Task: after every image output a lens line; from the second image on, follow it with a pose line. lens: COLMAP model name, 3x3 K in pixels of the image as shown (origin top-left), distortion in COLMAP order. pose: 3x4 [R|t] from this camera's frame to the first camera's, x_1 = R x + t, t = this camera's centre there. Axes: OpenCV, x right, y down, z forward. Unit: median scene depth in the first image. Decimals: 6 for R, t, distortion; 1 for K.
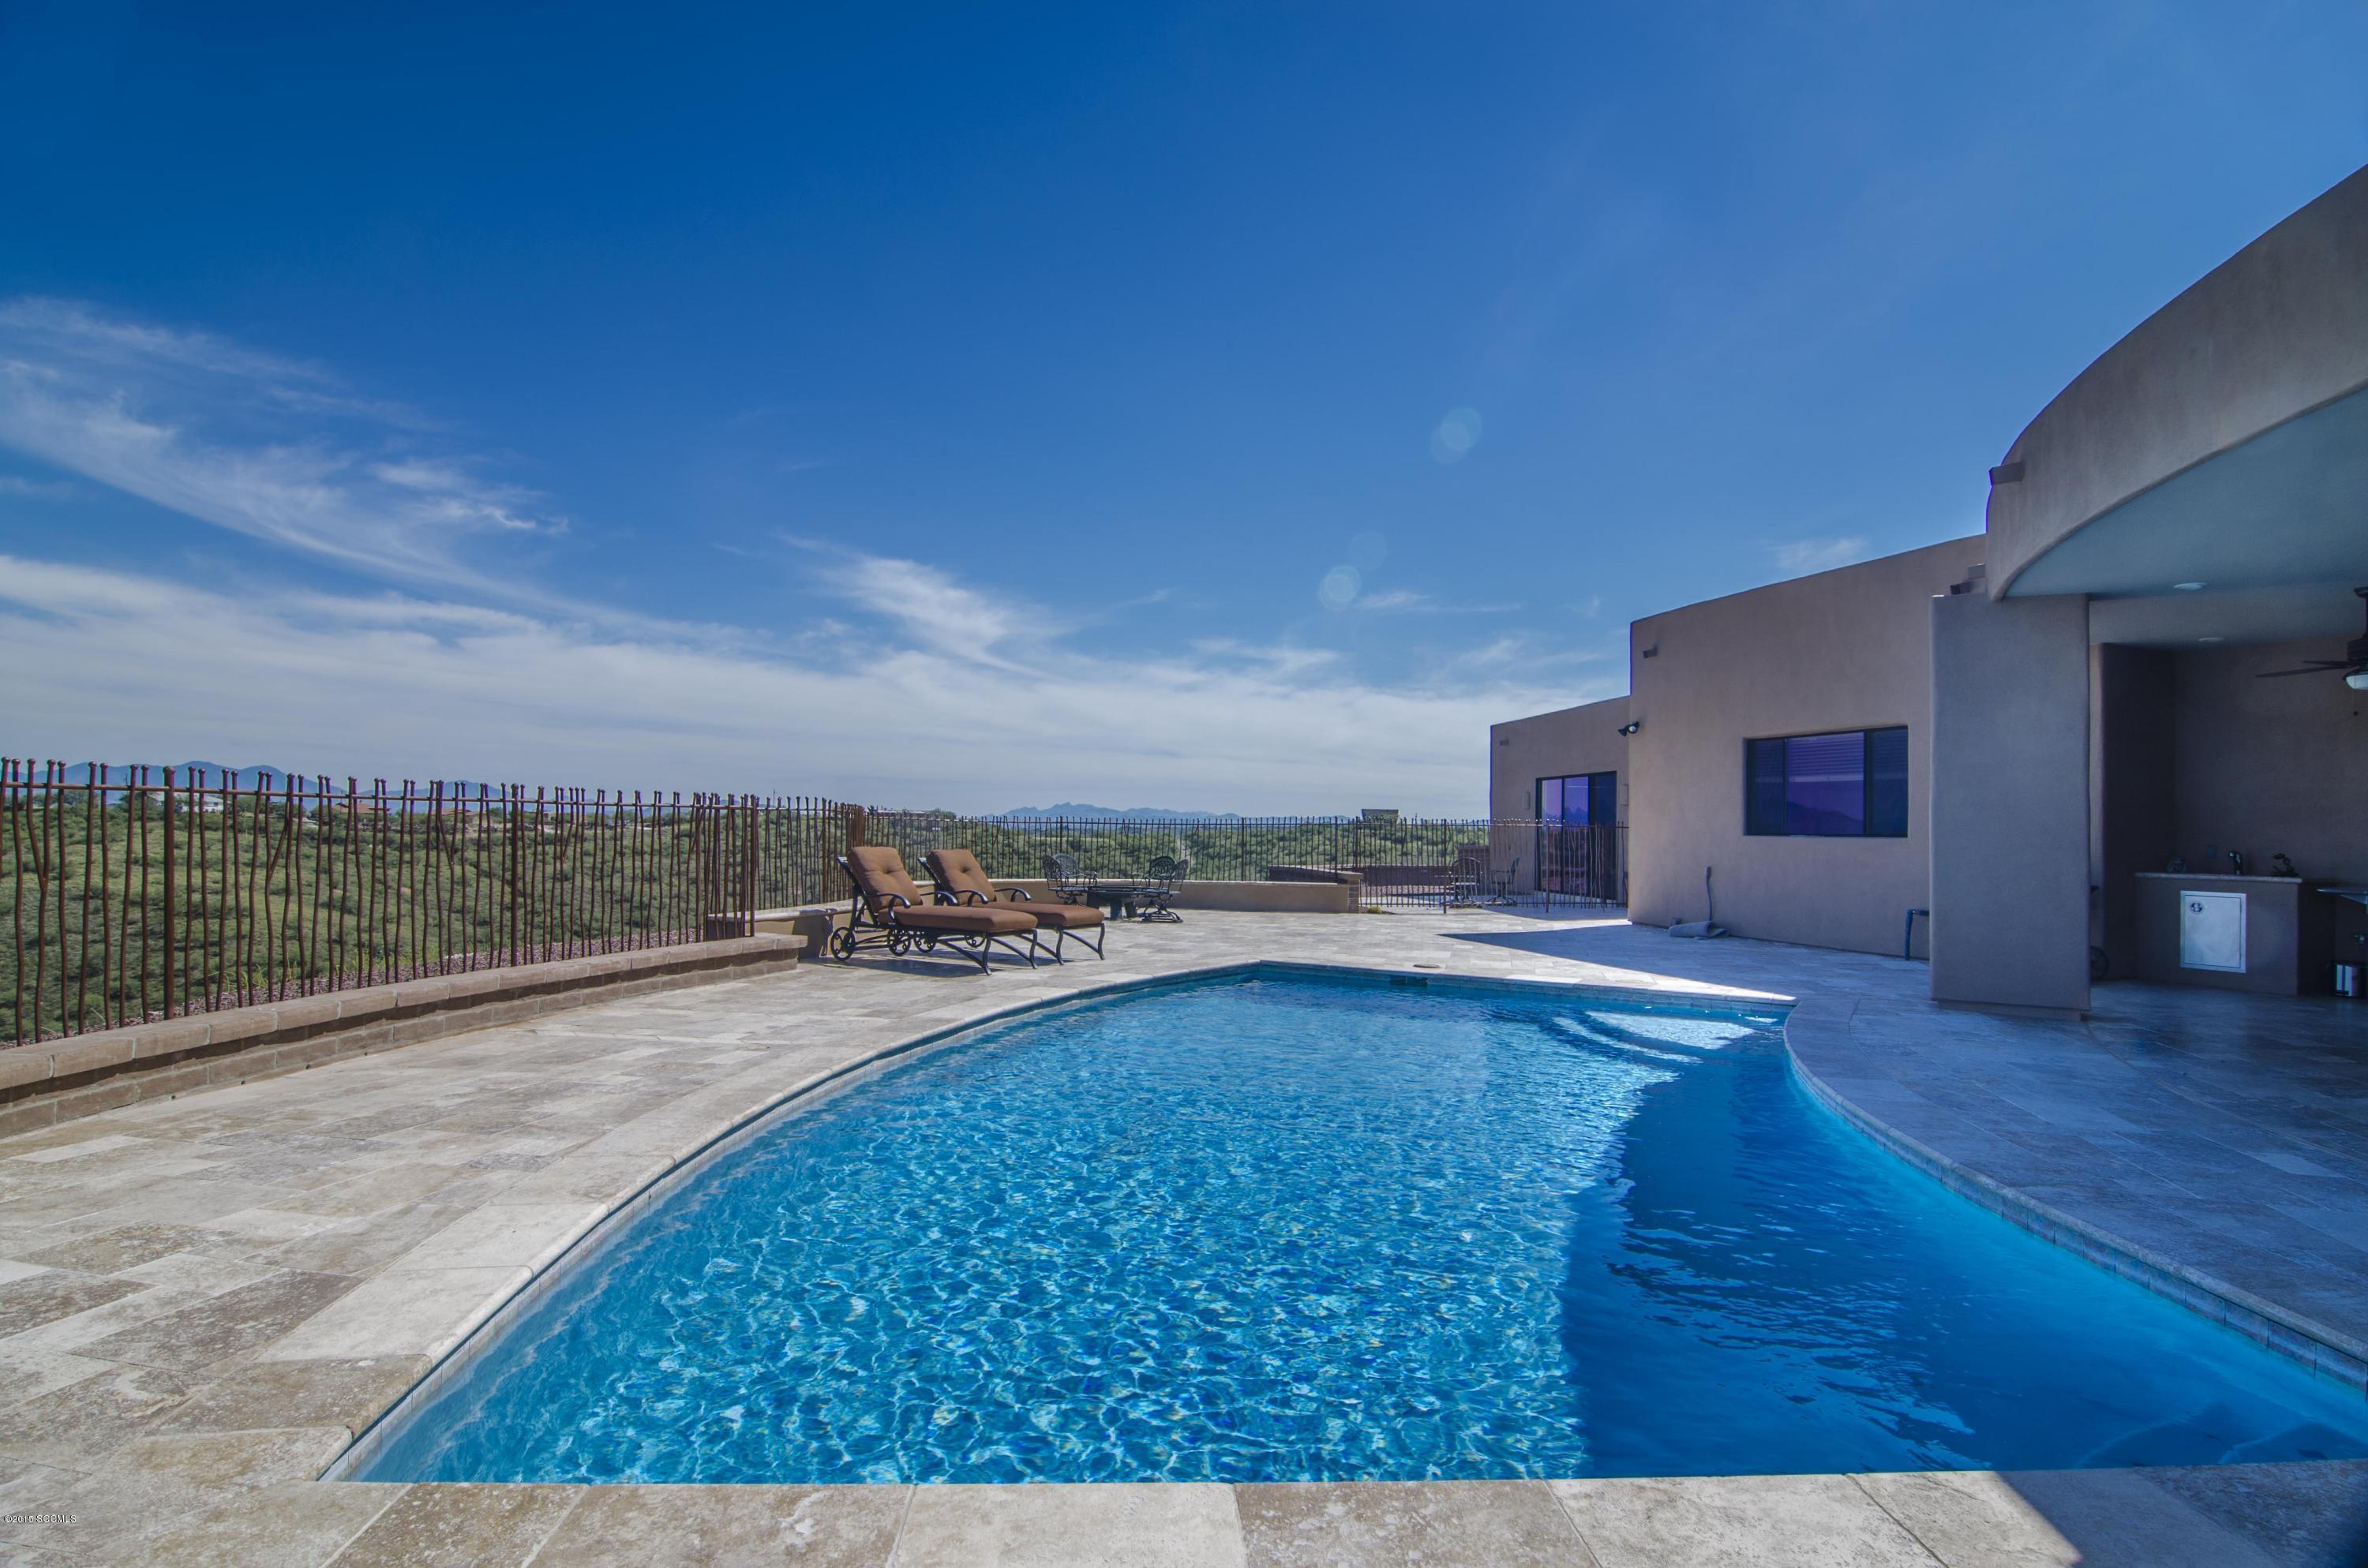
lens RADIAL K [[1285.0, 0, 1205.7], [0, 1285.0, 798.8], [0, 0, 1]] dist [-0.016781, -0.001218]
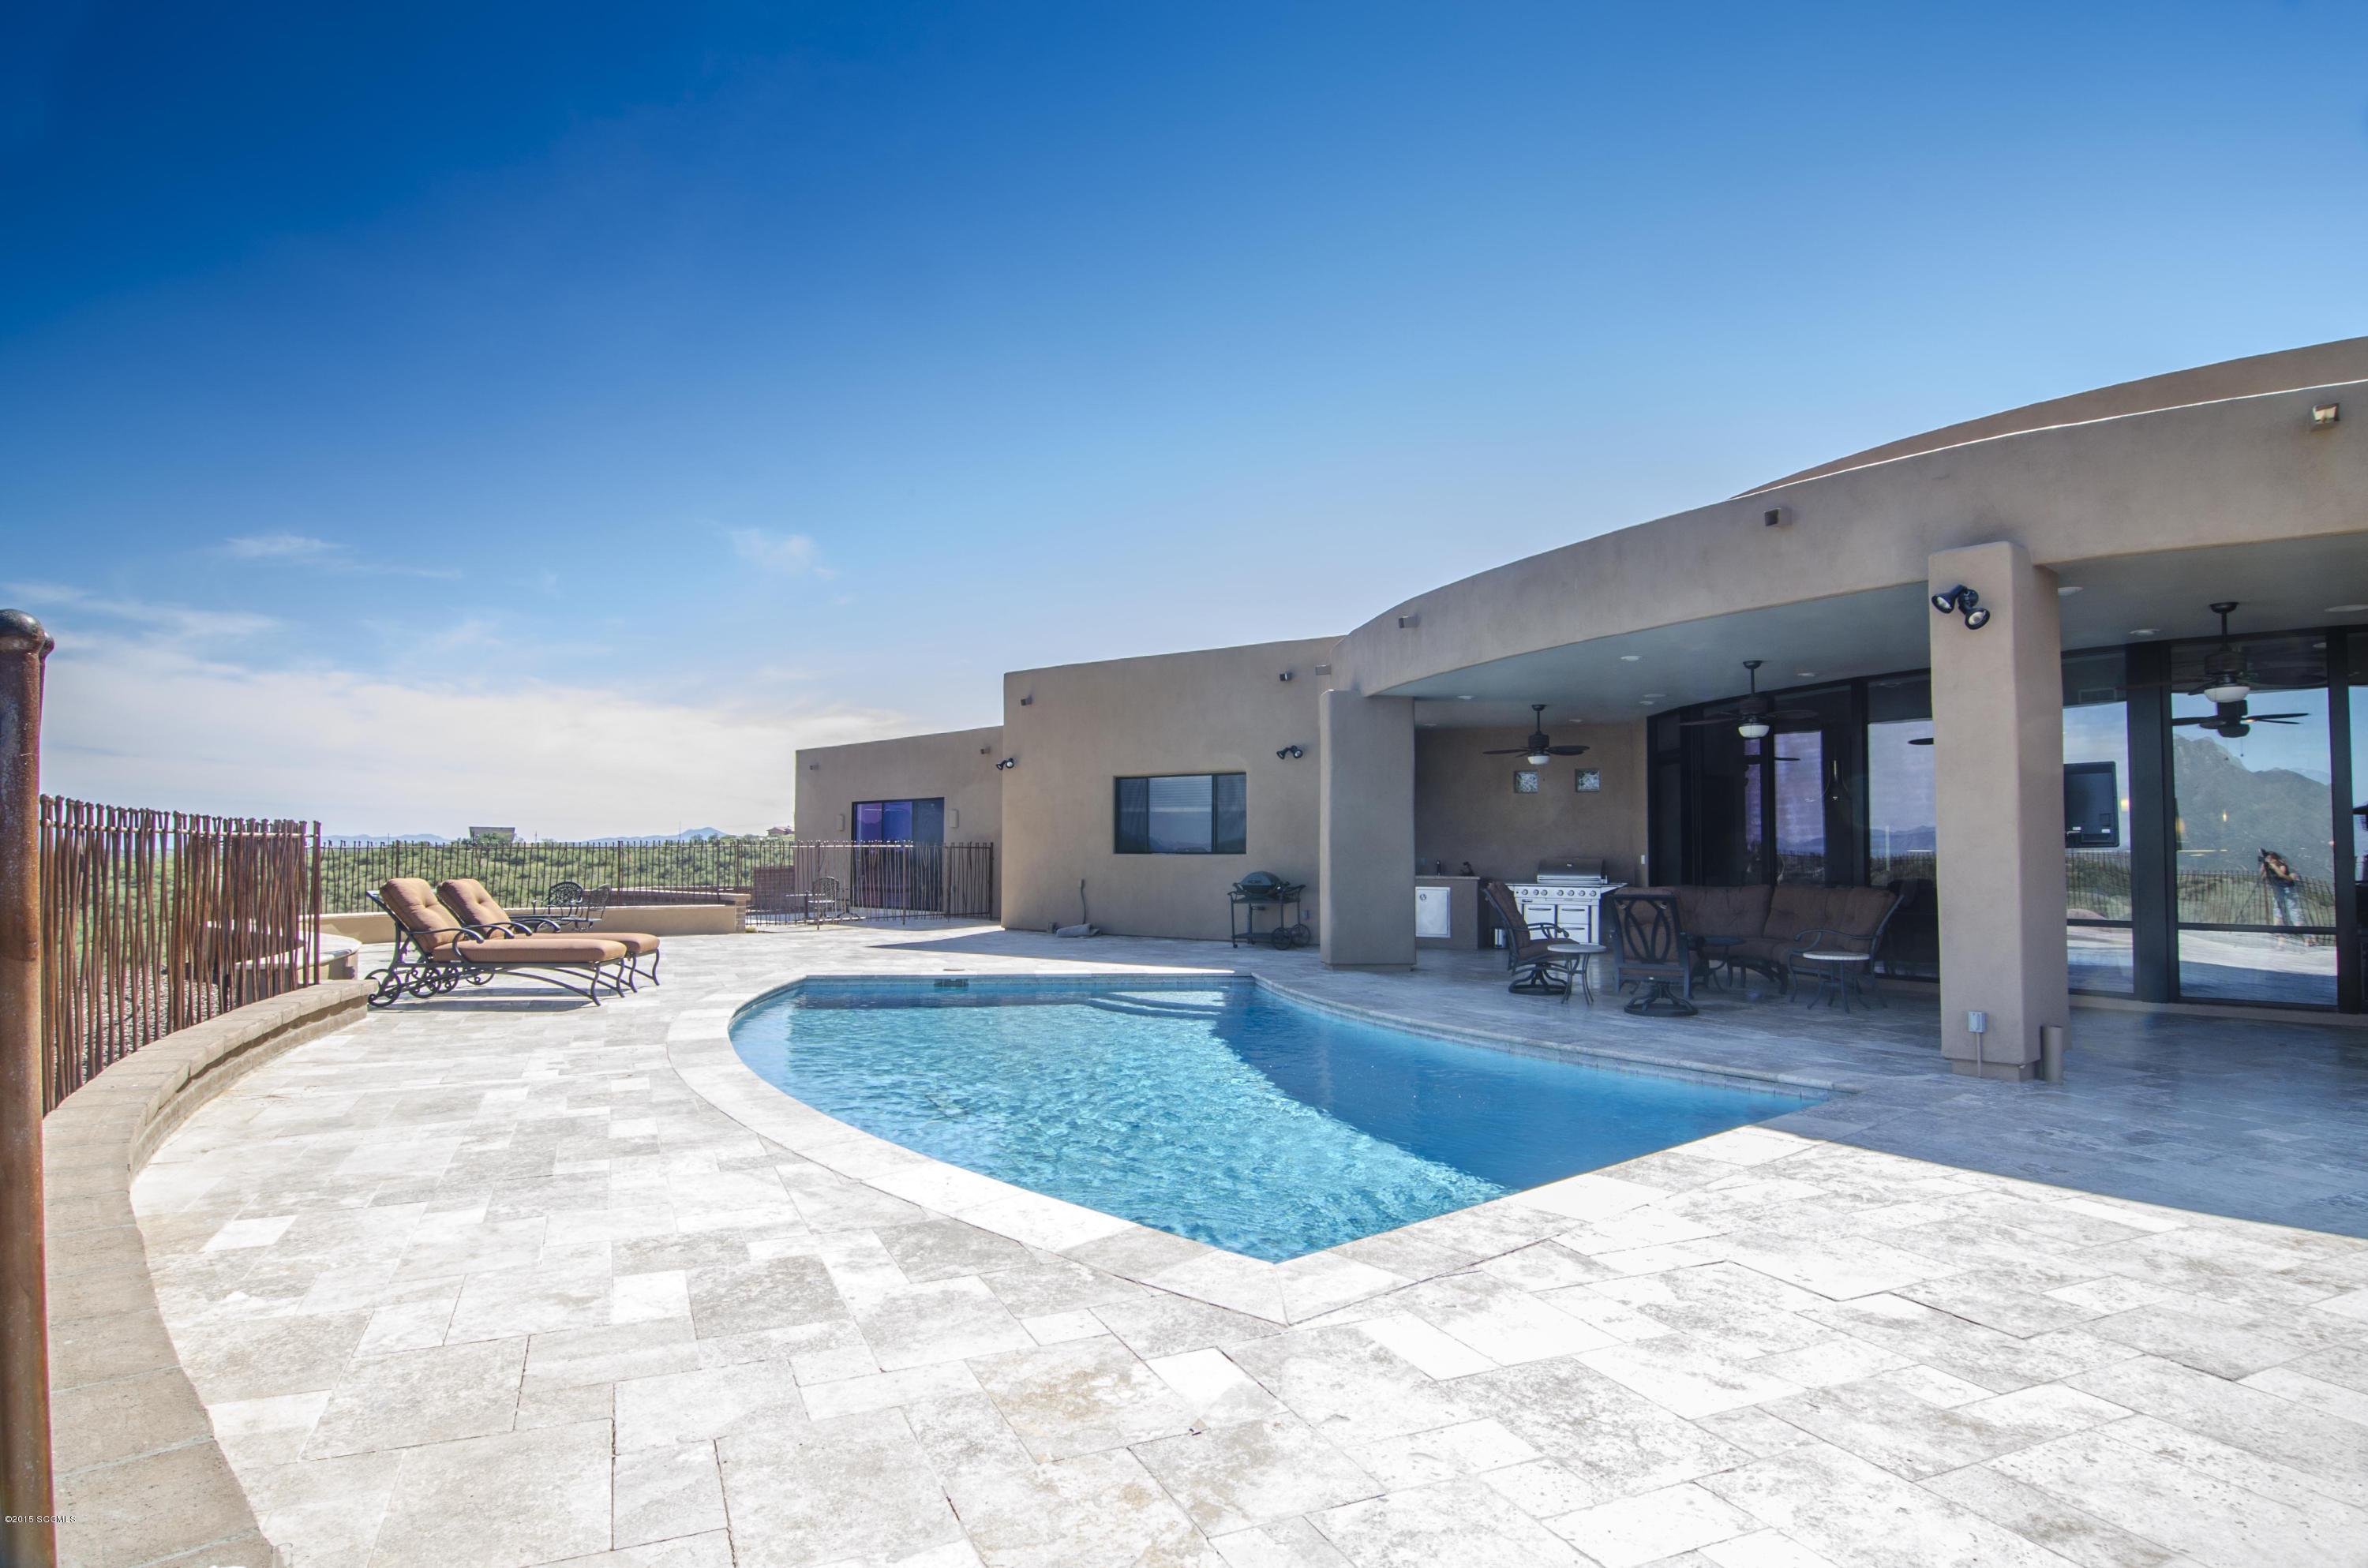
lens RADIAL K [[1285.0, 0, 1205.7], [0, 1285.0, 798.8], [0, 0, 1]] dist [-0.016781, -0.001218]
pose [[0.776352, 0.015127, 0.630118, -0.347515], [-0.006516, 0.999851, -0.015974, -0.006477], [-0.630266, 0.008296, 0.776335, -0.042631]]
